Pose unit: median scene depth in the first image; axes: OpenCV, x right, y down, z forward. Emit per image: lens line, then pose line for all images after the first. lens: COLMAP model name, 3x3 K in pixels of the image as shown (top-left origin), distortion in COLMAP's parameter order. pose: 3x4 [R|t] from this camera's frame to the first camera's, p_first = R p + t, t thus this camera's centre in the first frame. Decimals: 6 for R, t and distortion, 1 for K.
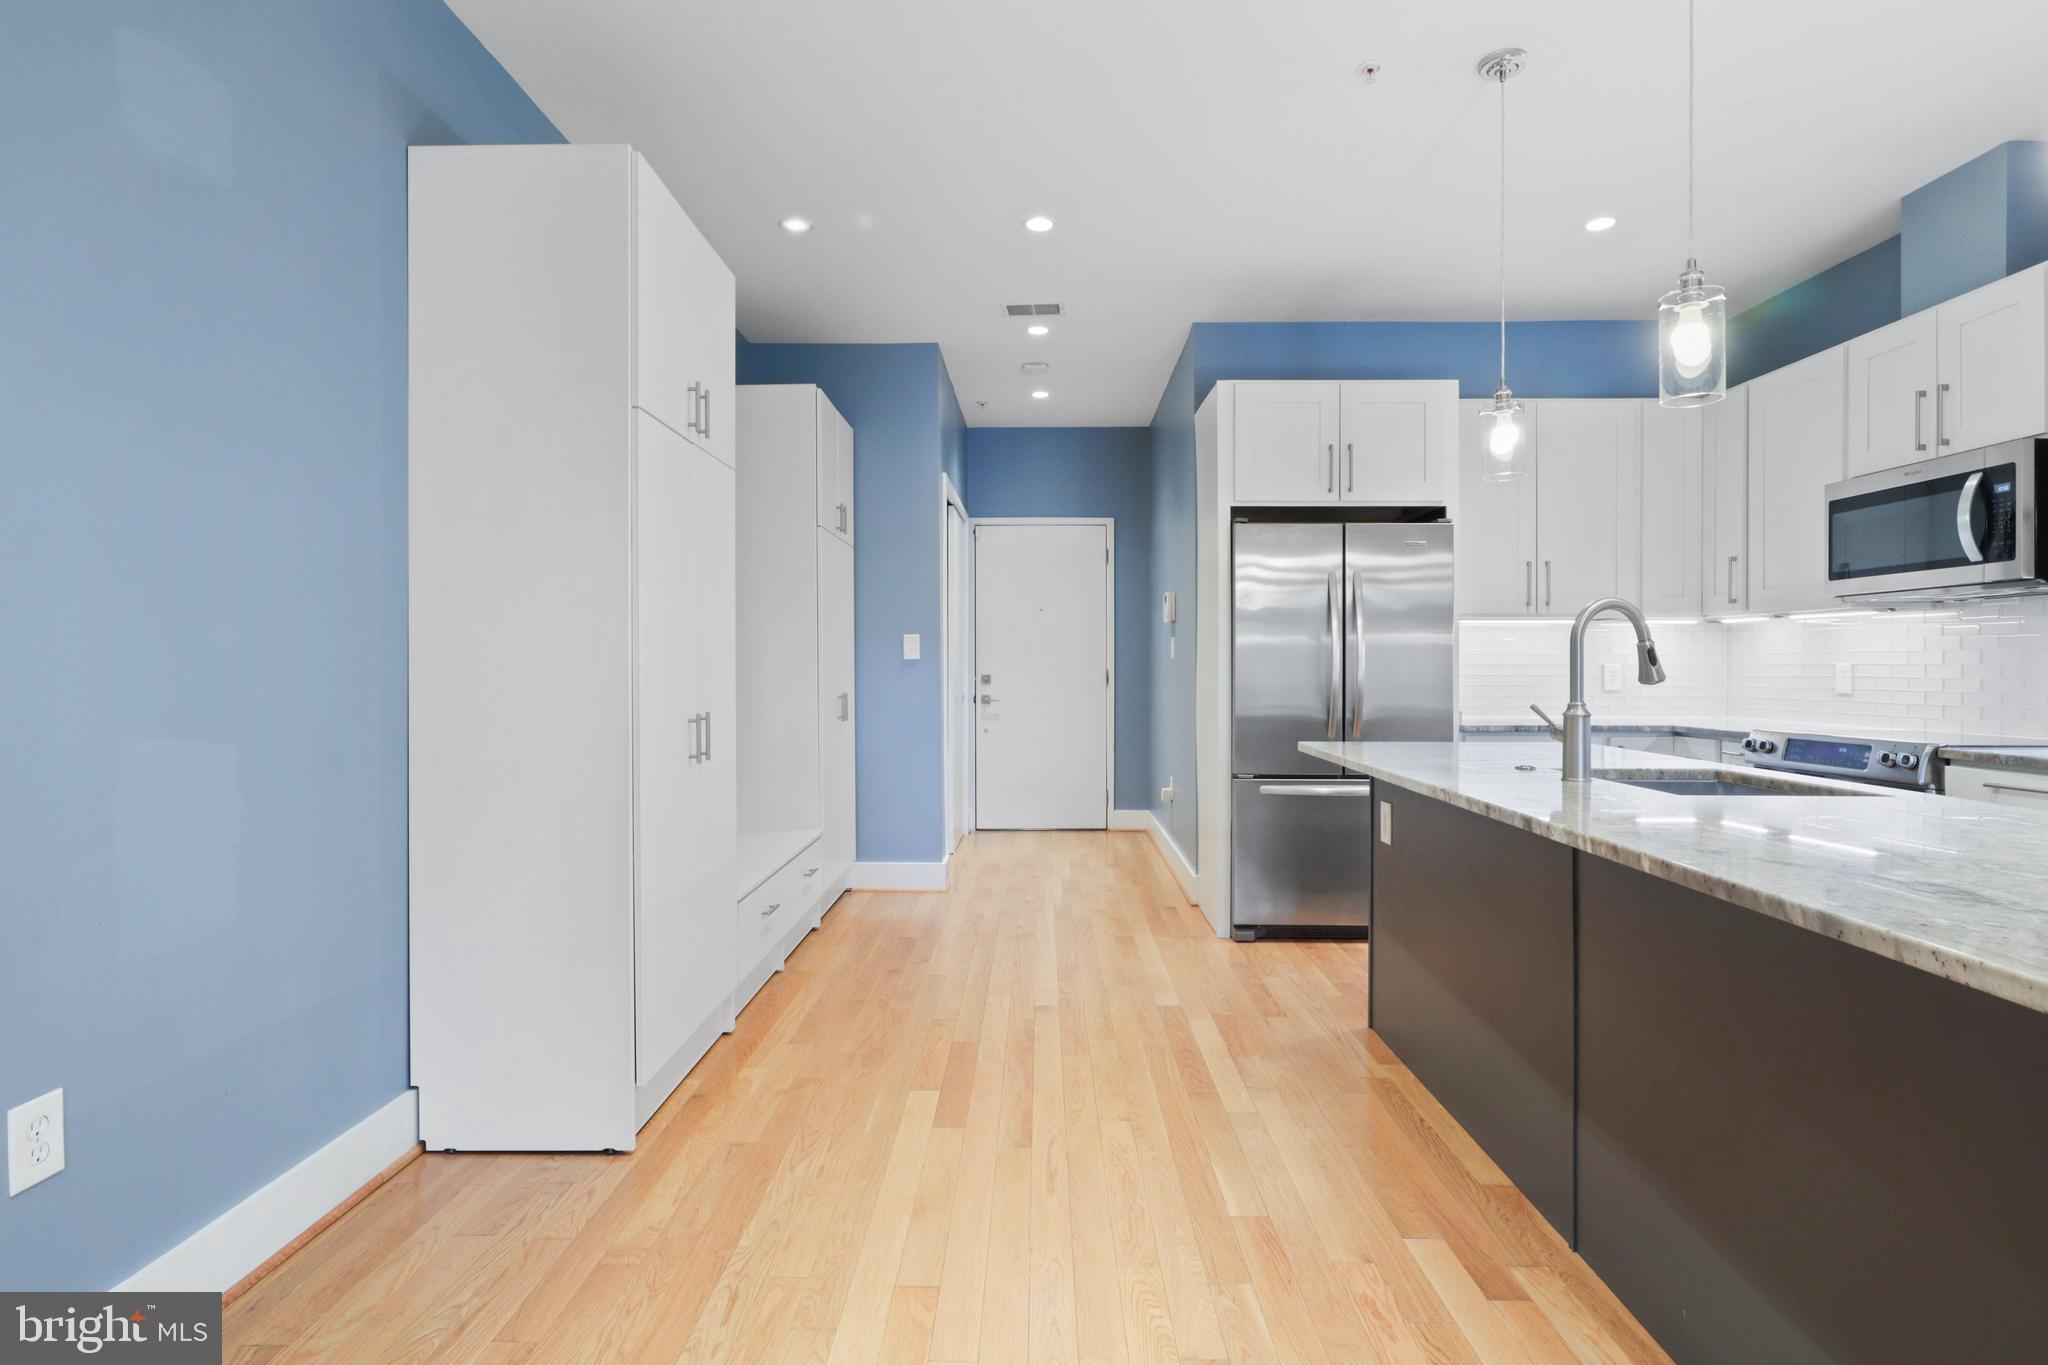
lens RADIAL K [[1034.7, 0, 1030.9], [0, 1034.7, 672.0], [0, 0, 1]] dist [-0.014681, 0.010558]
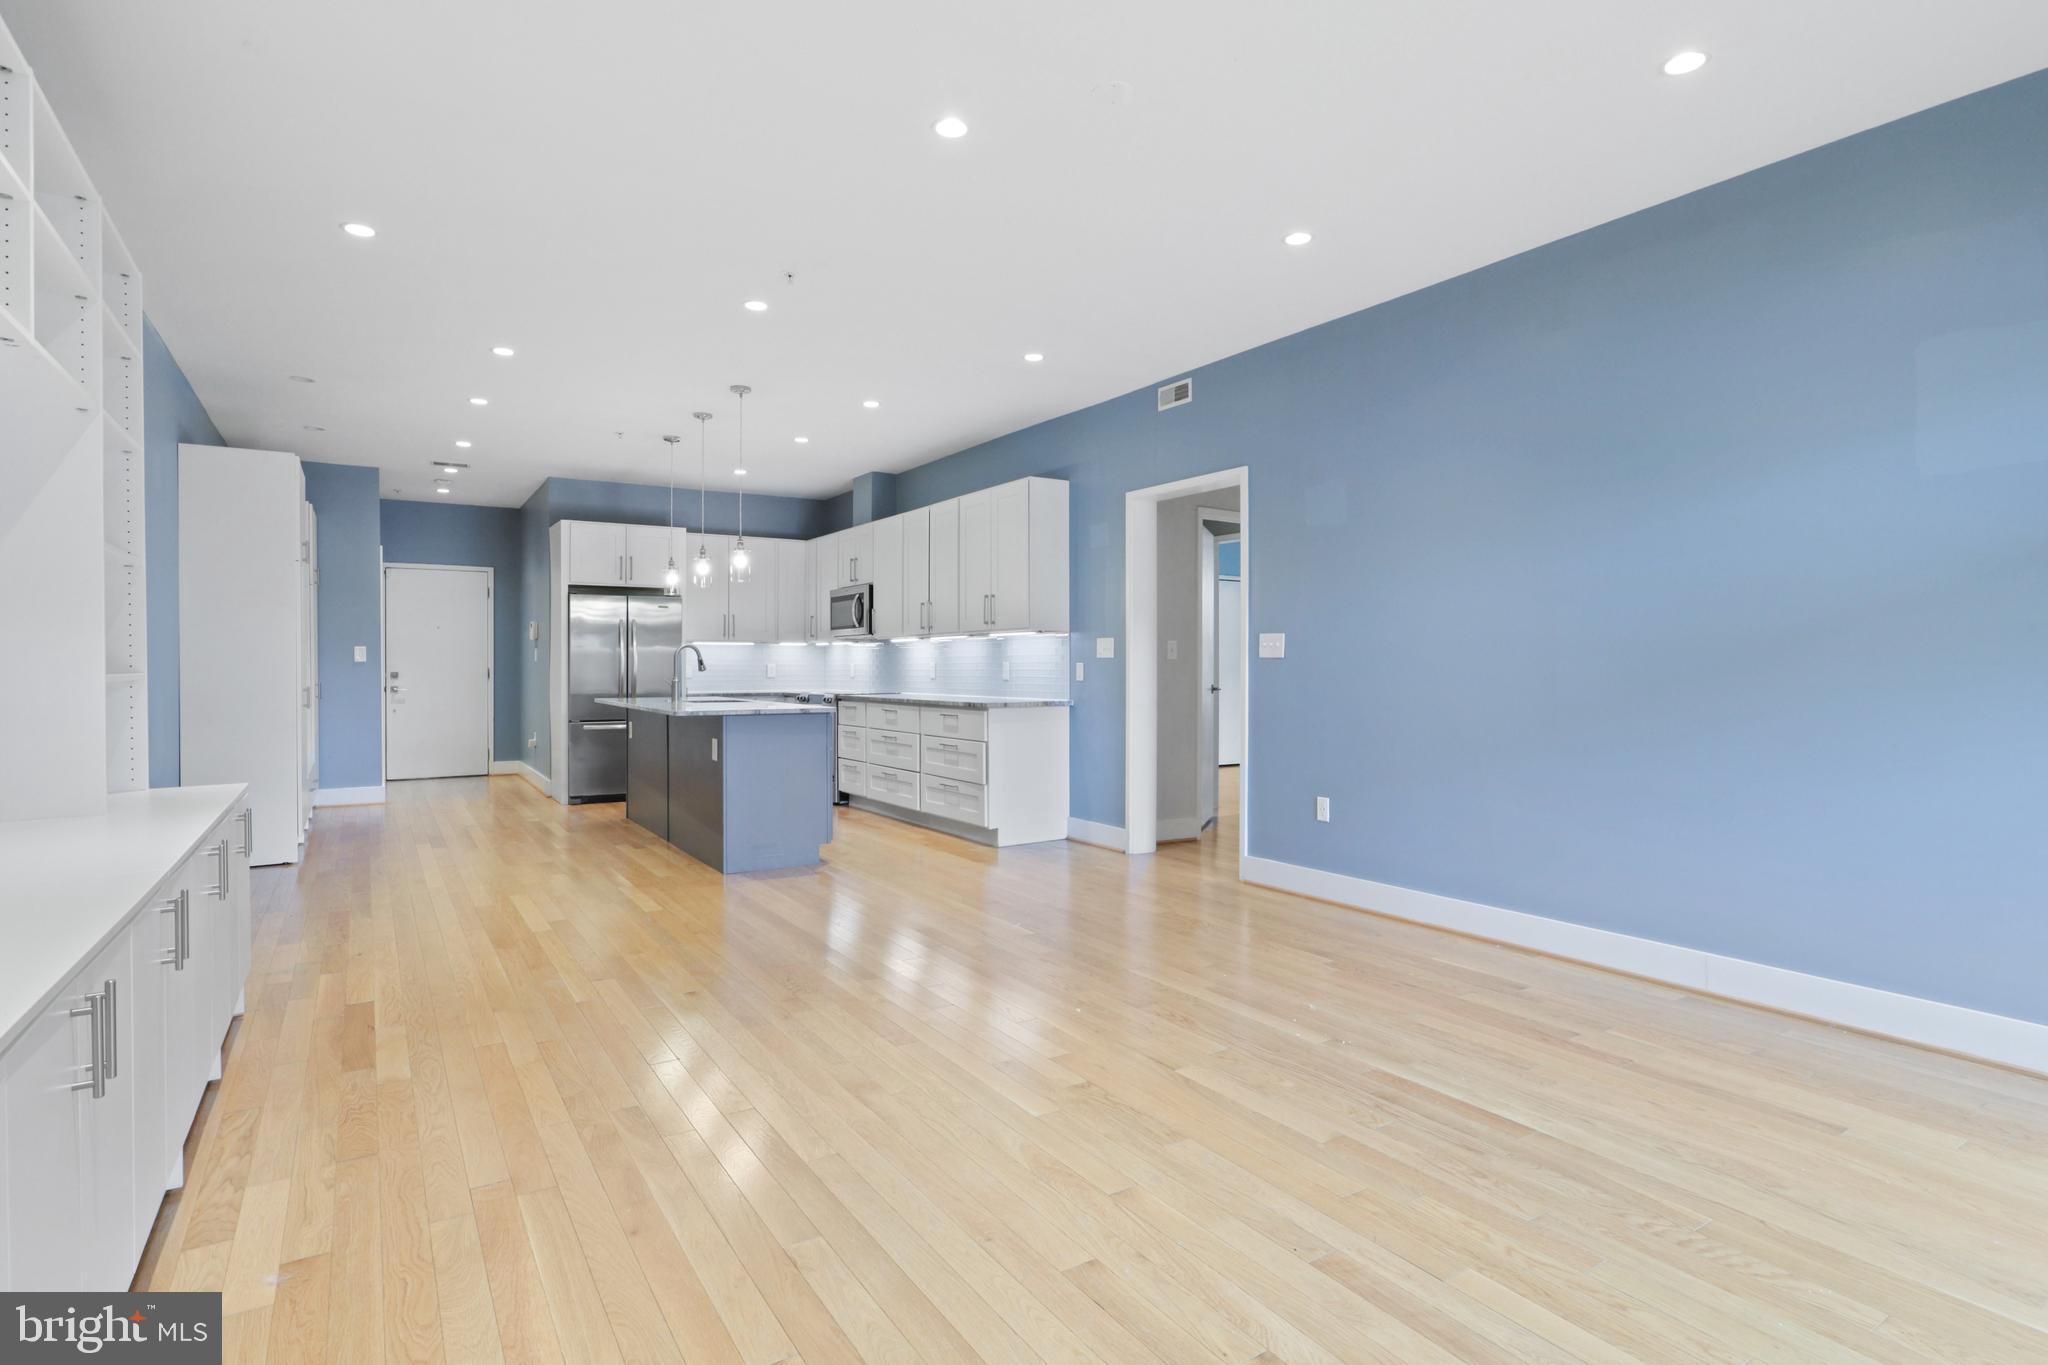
lens RADIAL K [[1034.7, 0, 1024.2], [0, 1034.7, 664.7], [0, 0, 1]] dist [-0.014681, 0.010558]
pose [[0.837725, -0.000442, 0.546093, -0.142786], [0.004642, 0.999969, -0.006312, 0.008523], [-0.546073, 0.007823, 0.837701, -1.047919]]
